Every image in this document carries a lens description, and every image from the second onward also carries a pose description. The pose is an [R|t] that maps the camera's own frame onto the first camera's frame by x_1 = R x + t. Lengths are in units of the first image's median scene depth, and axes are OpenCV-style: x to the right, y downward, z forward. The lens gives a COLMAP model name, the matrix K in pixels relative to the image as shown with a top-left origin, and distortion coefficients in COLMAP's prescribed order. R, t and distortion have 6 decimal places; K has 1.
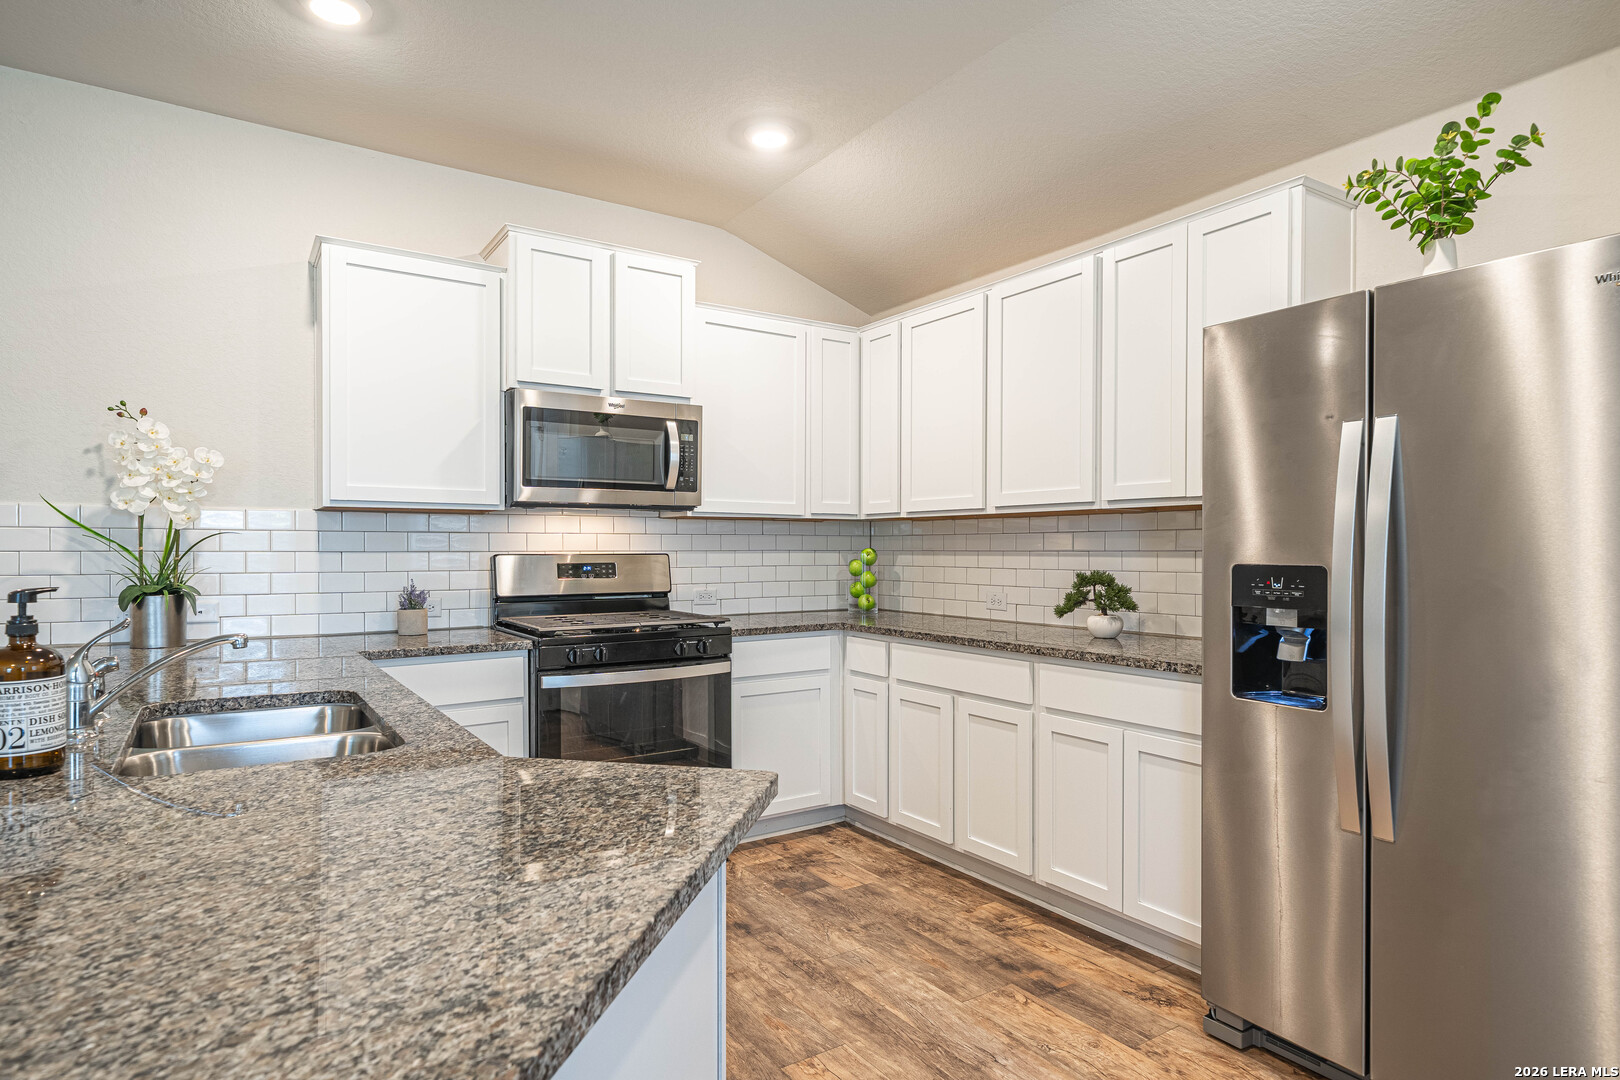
lens RADIAL K [[880.5, 0, 807.6], [0, 880.5, 543.3], [0, 0, 1]] dist [0.000337, 0.000310]
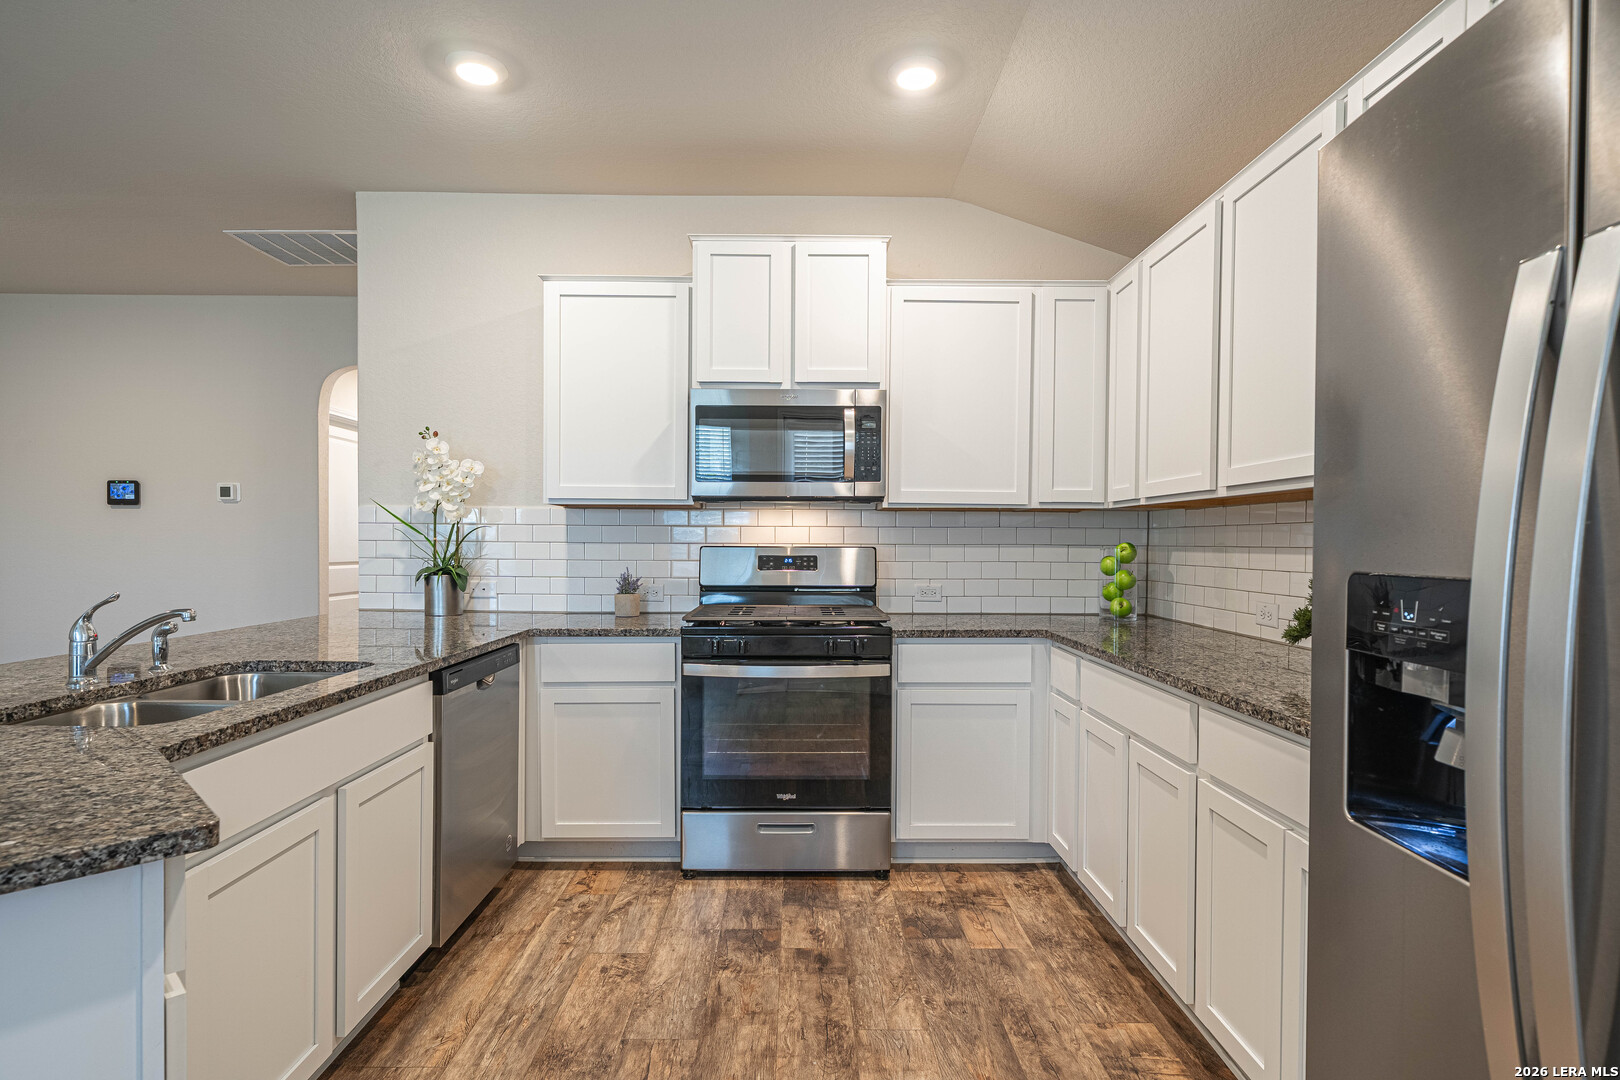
lens RADIAL K [[799.5, 0, 809.9], [0, 799.5, 545.9], [0, 0, 1]] dist [0.003254, -0.000046]
pose [[0.840253, 0.007741, -0.542139, 0.287595], [-0.002632, 0.999945, 0.010199, 0.001982], [0.542188, -0.007143, 0.840227, 0.248138]]
